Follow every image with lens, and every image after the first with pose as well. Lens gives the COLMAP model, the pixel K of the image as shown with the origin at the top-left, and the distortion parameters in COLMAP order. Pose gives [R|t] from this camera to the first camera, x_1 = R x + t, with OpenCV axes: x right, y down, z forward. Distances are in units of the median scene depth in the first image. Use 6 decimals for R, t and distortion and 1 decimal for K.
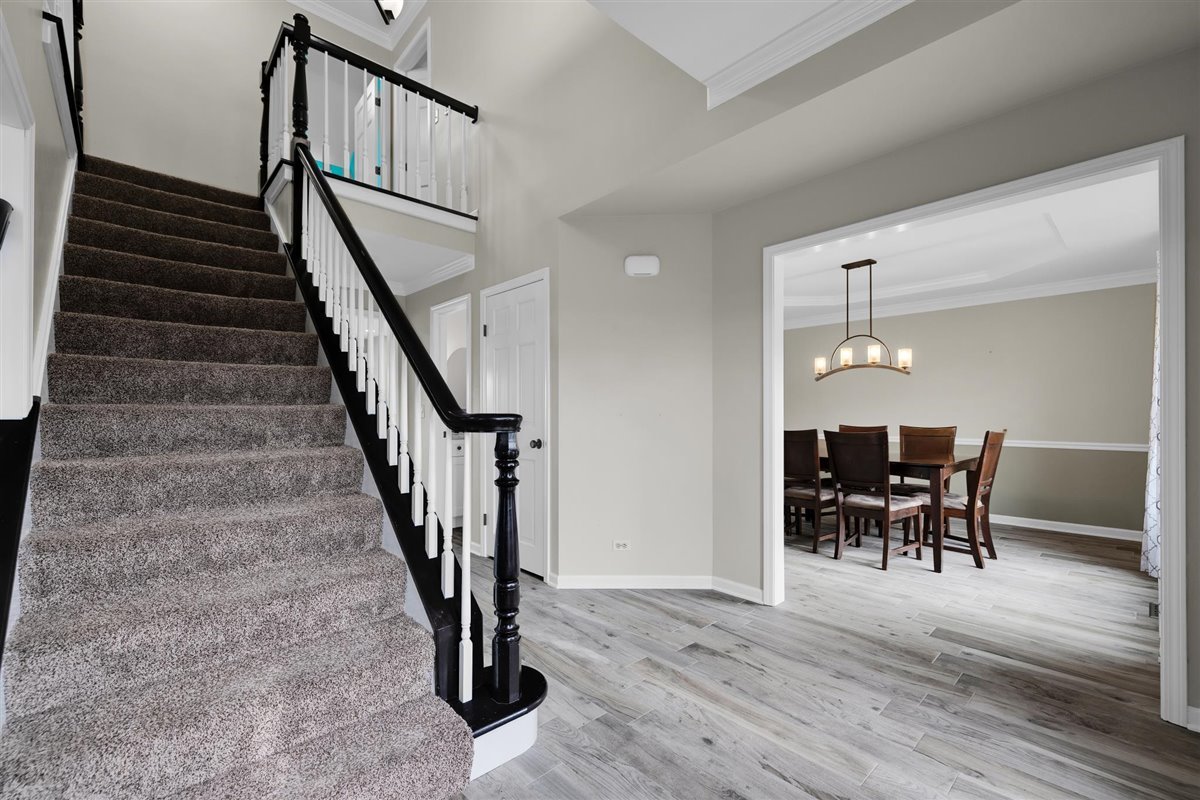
lens RADIAL K [[509.2, 0, 602.8], [0, 509.2, 391.5], [0, 0, 1]] dist [-0.001478, -0.000448]
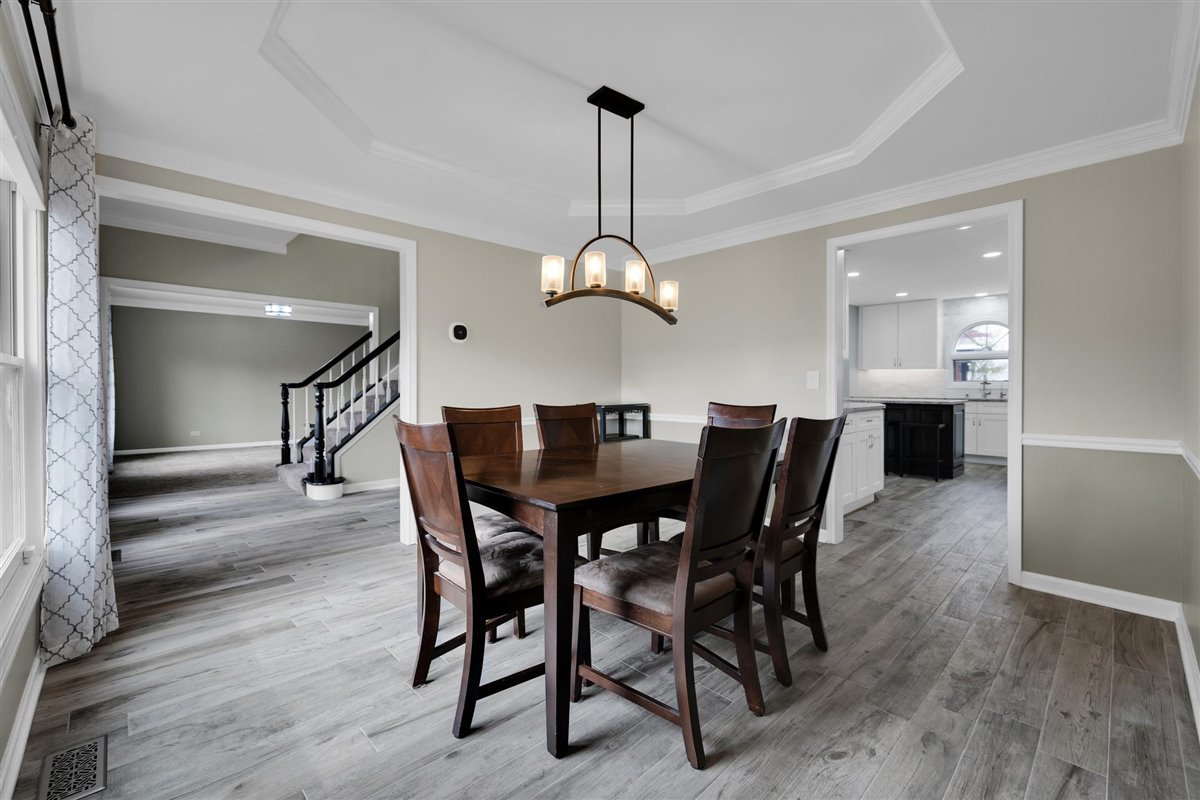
lens RADIAL K [[509.2, 0, 602.8], [0, 509.2, 391.5], [0, 0, 1]] dist [-0.001478, -0.000448]
pose [[0.018914, 0.015392, -0.999703, 1.536048], [0.036722, 0.999196, 0.016079, 0.059198], [0.999147, -0.037015, 0.018333, 1.451211]]
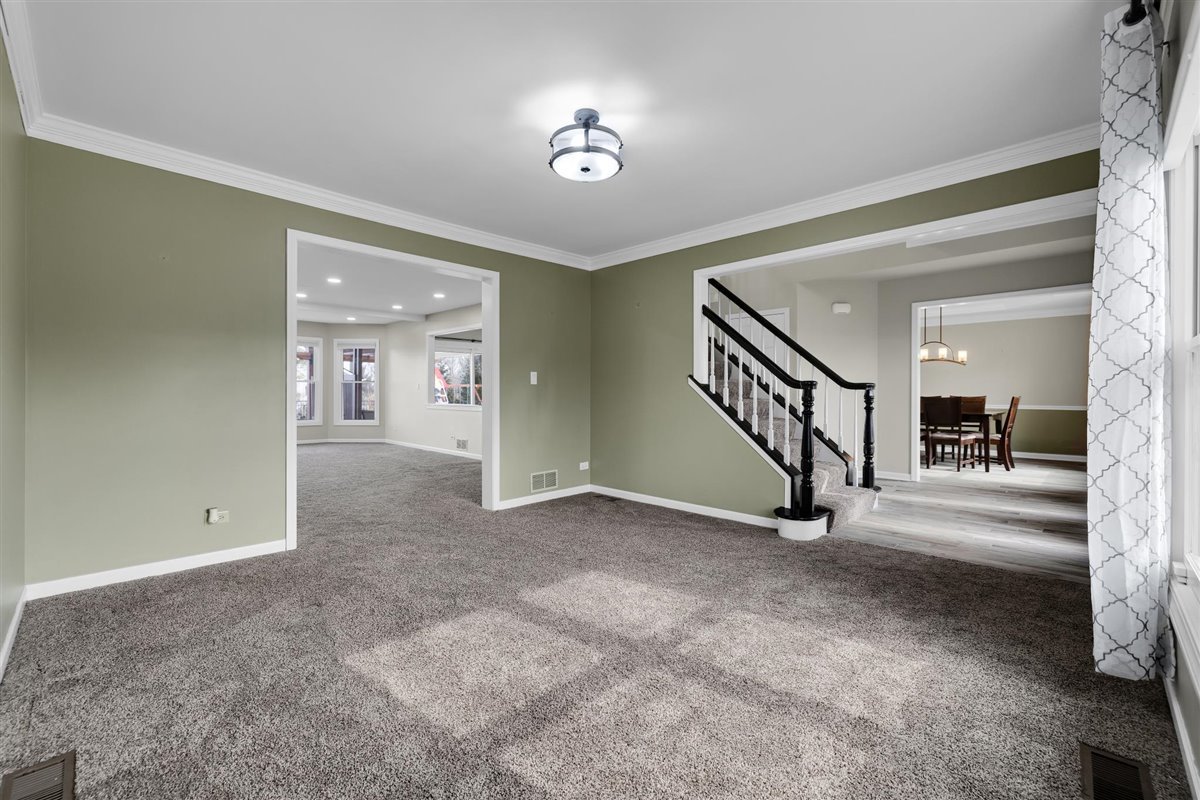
lens RADIAL K [[509.2, 0, 602.8], [0, 509.2, 391.5], [0, 0, 1]] dist [-0.001478, -0.000448]
pose [[0.999162, -0.001204, 0.040902, -0.953580], [0.000026, 0.999585, 0.028795, 0.006324], [-0.040919, -0.028769, 0.998748, -0.918993]]
